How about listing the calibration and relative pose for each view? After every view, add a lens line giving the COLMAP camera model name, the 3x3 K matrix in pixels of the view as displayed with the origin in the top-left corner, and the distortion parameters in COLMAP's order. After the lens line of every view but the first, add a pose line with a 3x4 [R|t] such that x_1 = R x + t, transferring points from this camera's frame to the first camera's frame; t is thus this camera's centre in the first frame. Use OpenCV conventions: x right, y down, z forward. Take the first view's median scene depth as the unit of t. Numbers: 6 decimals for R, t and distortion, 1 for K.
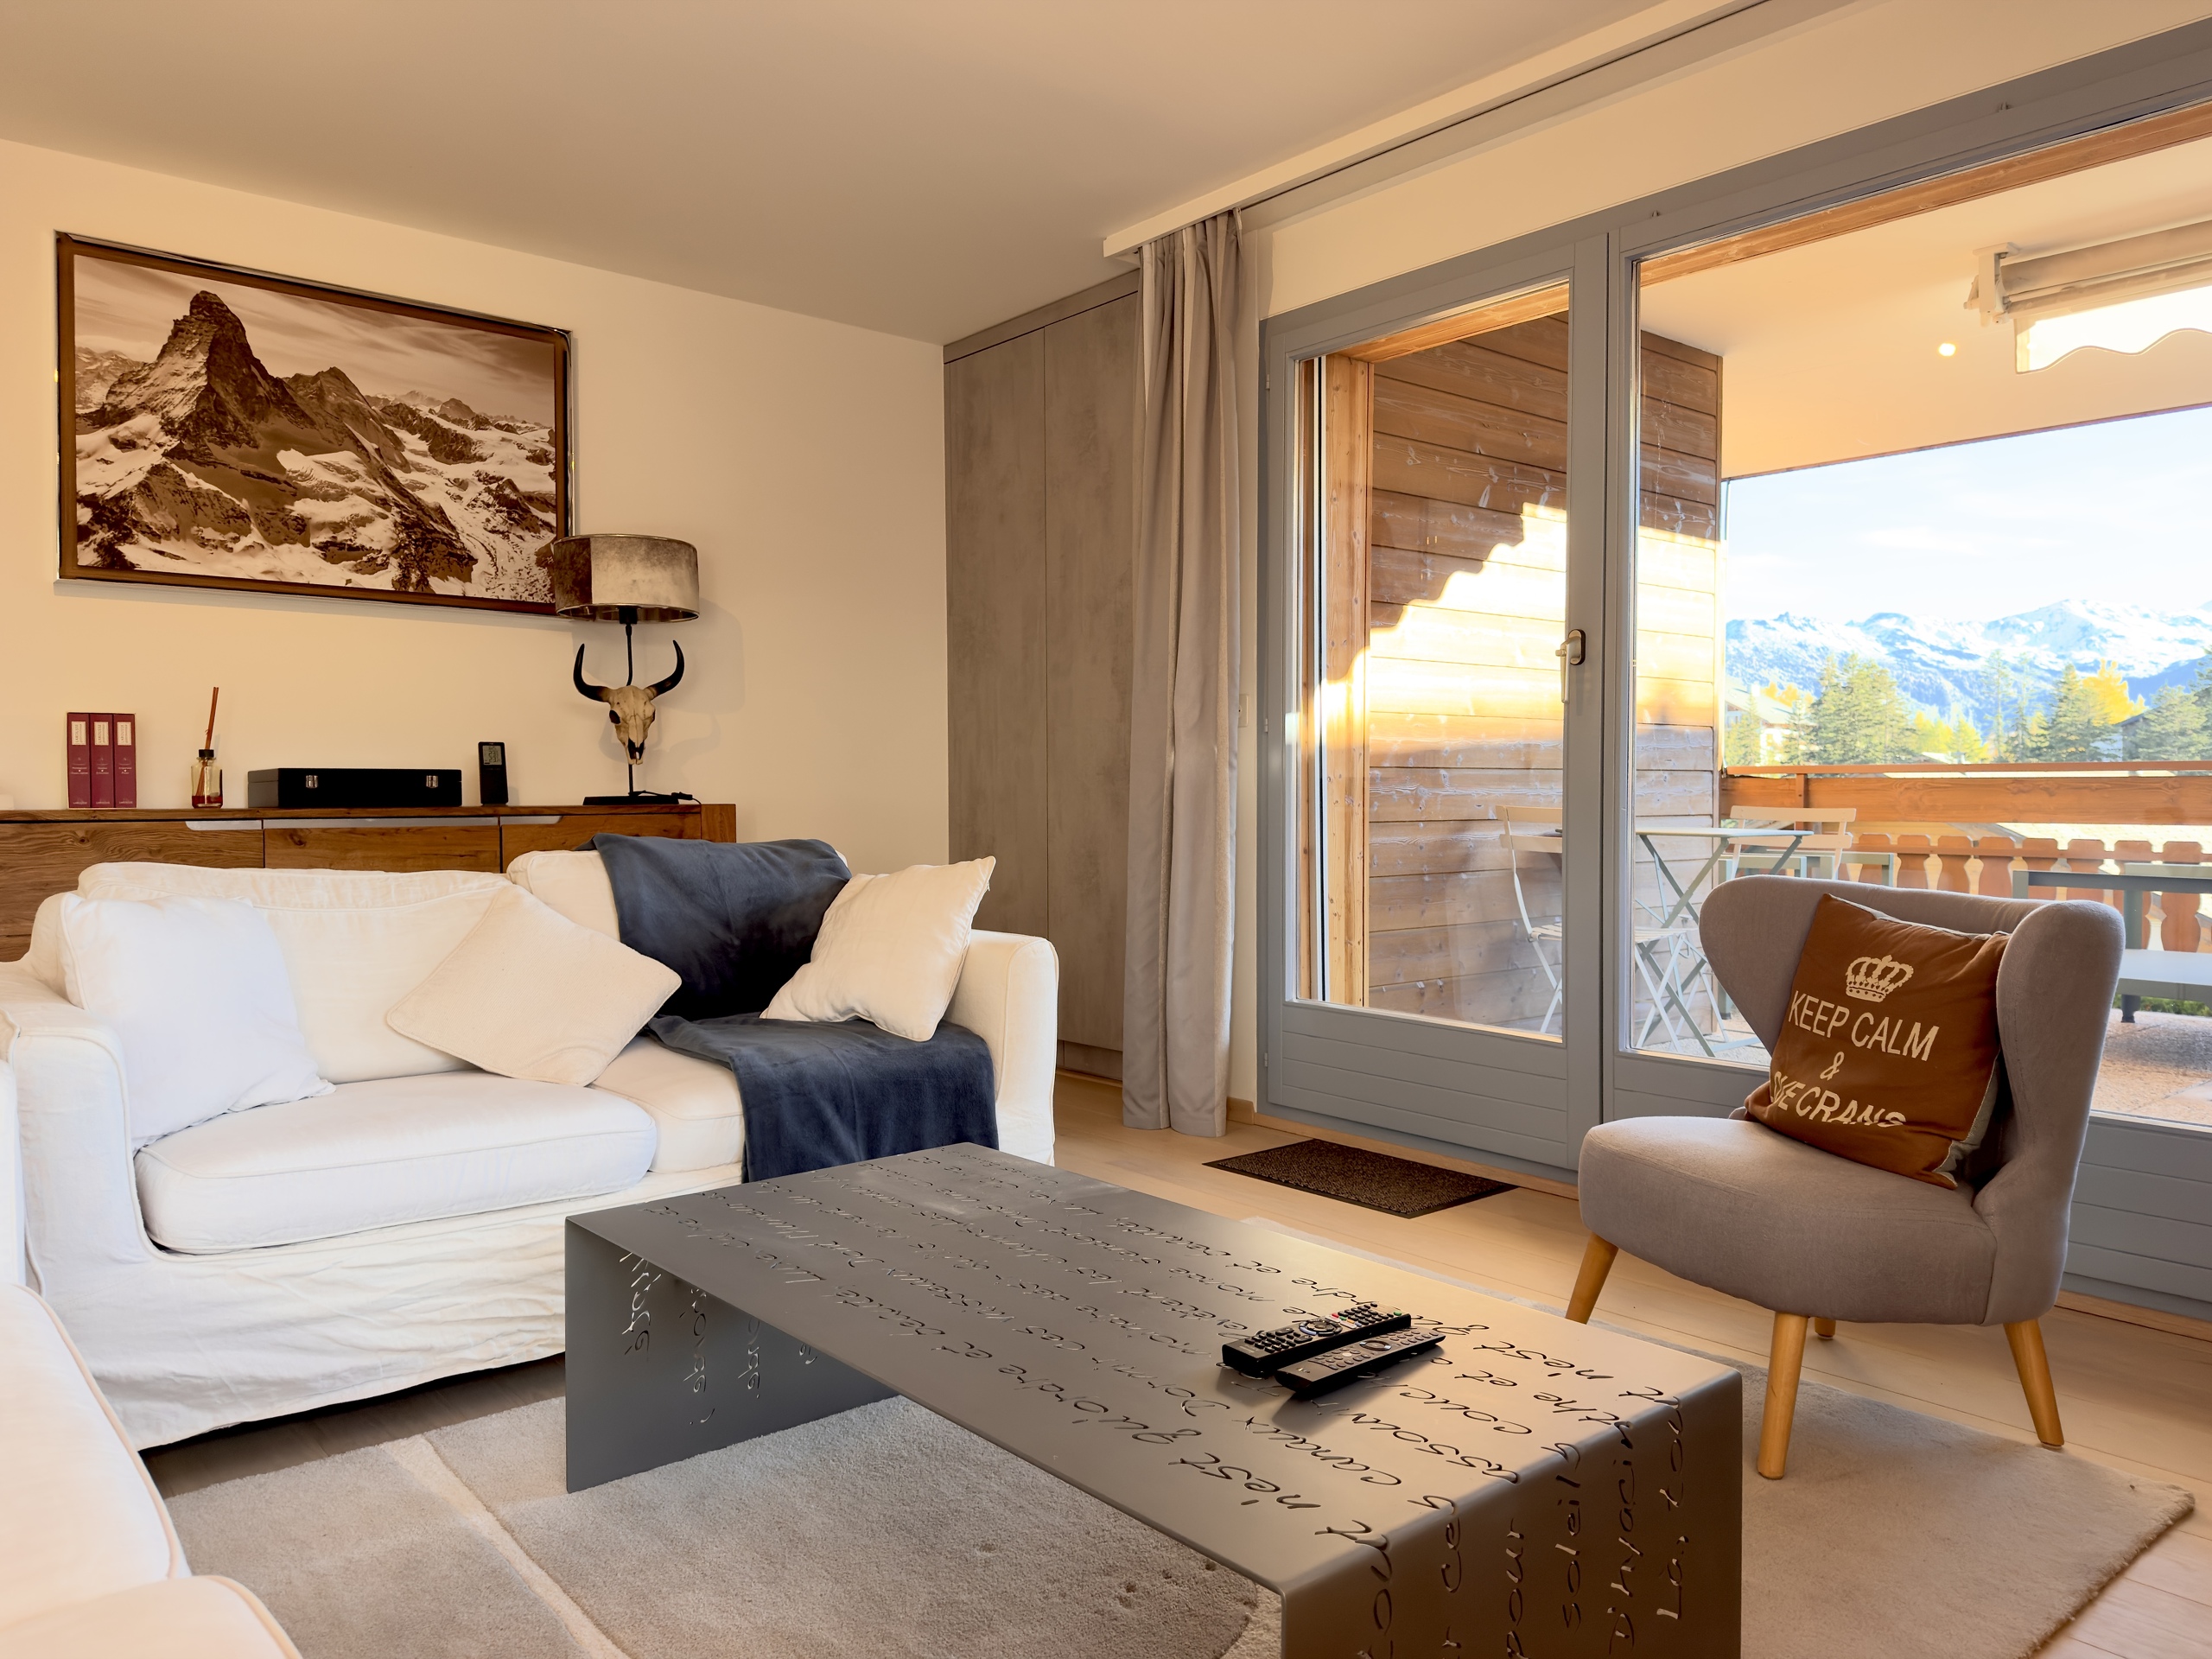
lens RADIAL K [[1535.9, 0, 1095.2], [0, 1535.9, 831.9], [0, 0, 1]] dist [0.064986, -0.090930]
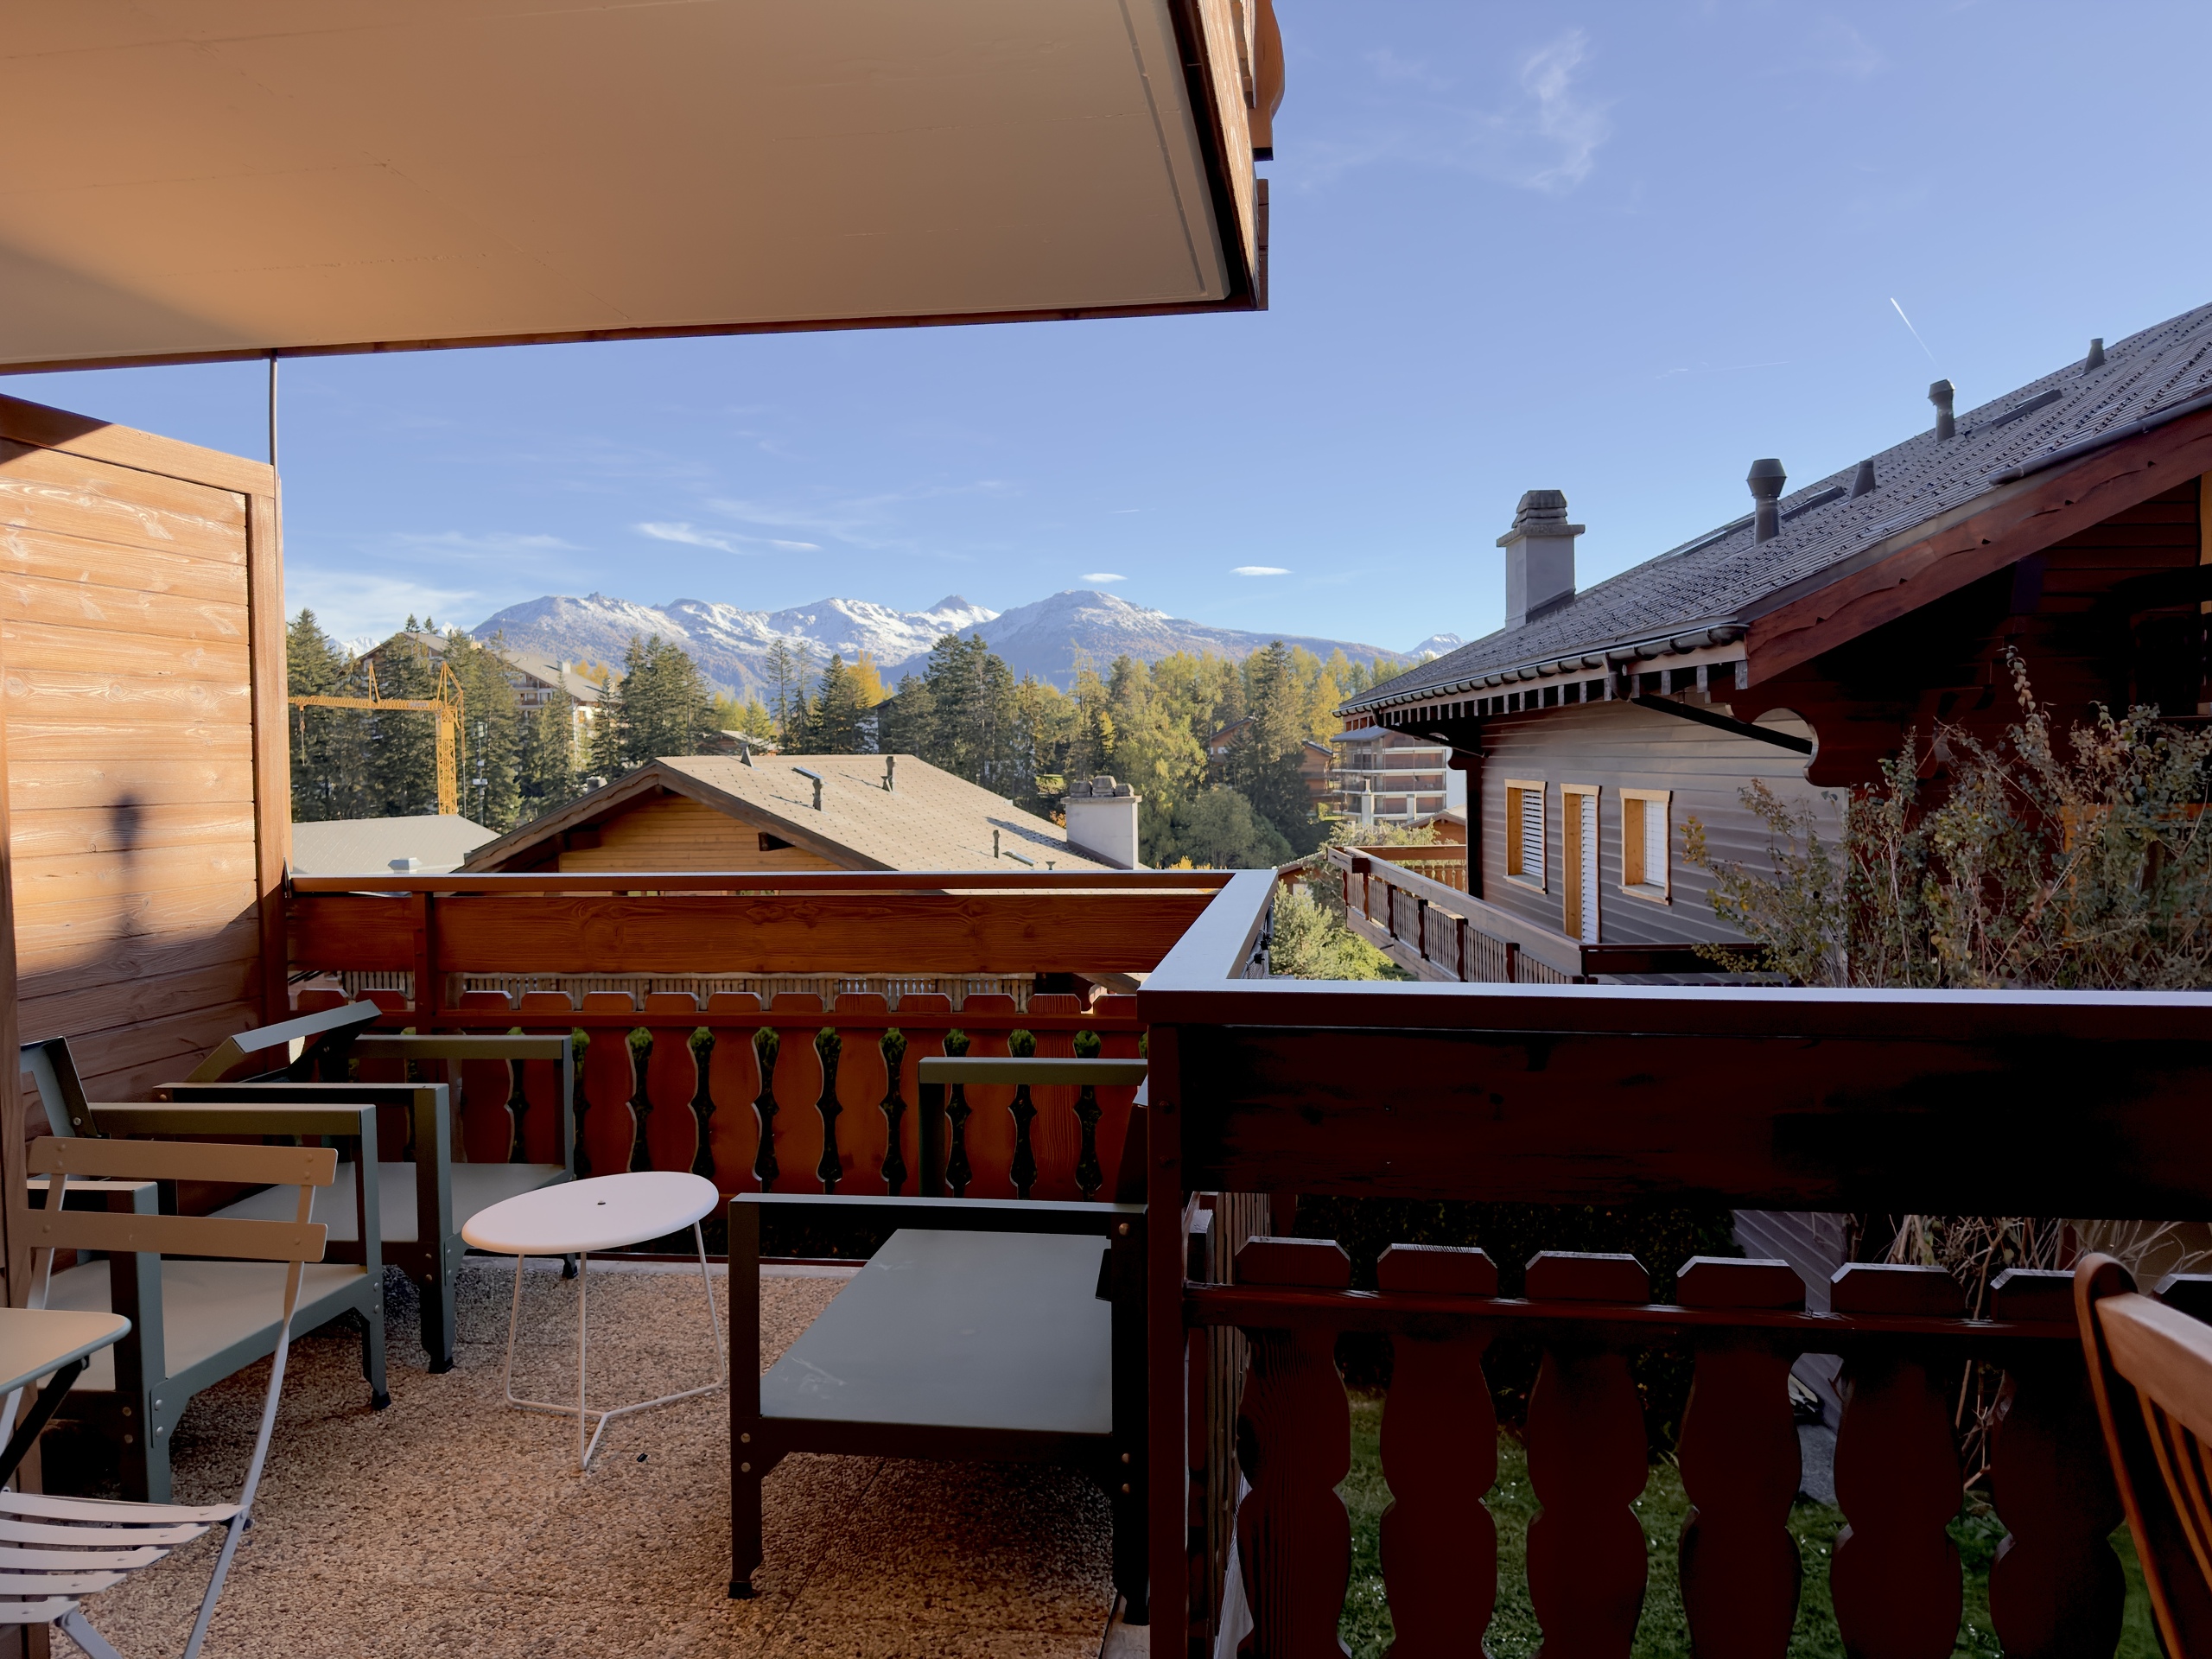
lens RADIAL K [[1535.9, 0, 1149.1], [0, 1535.9, 834.0], [0, 0, 1]] dist [0.064986, -0.090930]
pose [[0.726349, -0.044041, 0.685914, 0.491035], [0.032204, 0.999030, 0.030043, -0.117121], [-0.686571, 0.000267, 0.727063, 0.779068]]
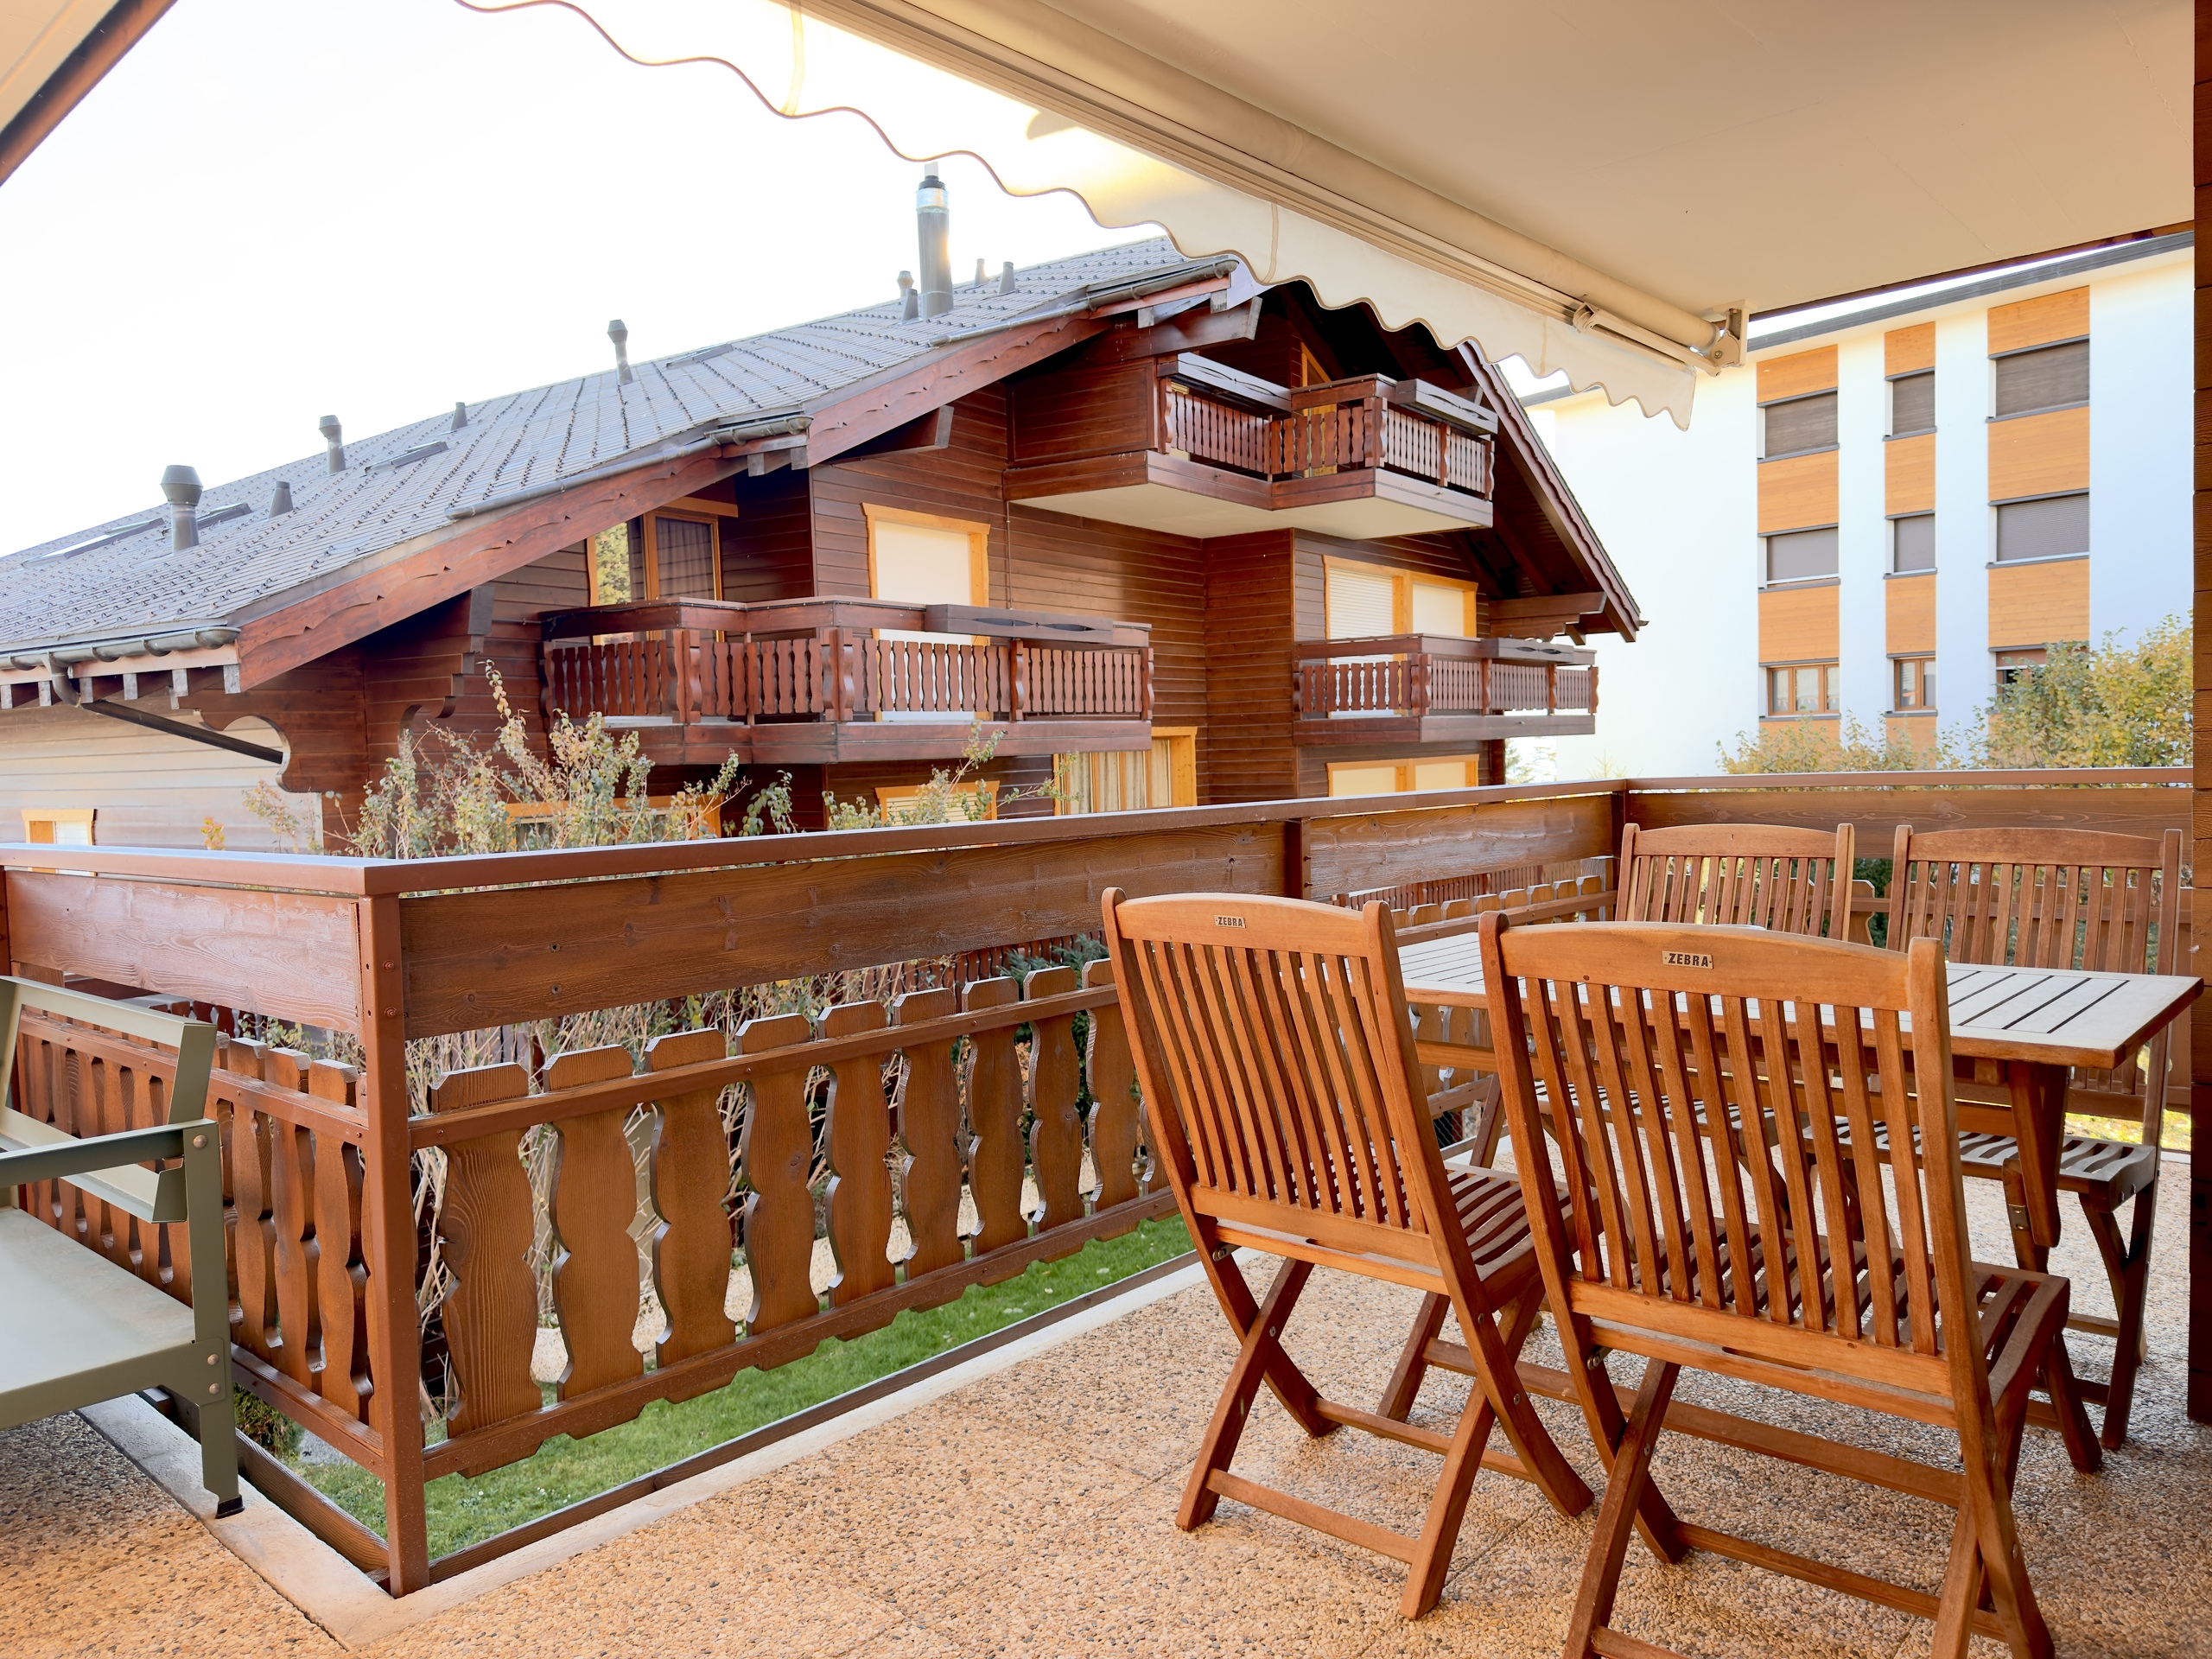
lens RADIAL K [[1535.9, 0, 1088.9], [0, 1535.9, 829.7], [0, 0, 1]] dist [0.064986, -0.090930]
pose [[-0.140901, -0.048627, 0.988829, 0.231581], [0.056089, 0.996797, 0.057011, -0.091057], [-0.988434, 0.063495, -0.137722, 0.924705]]
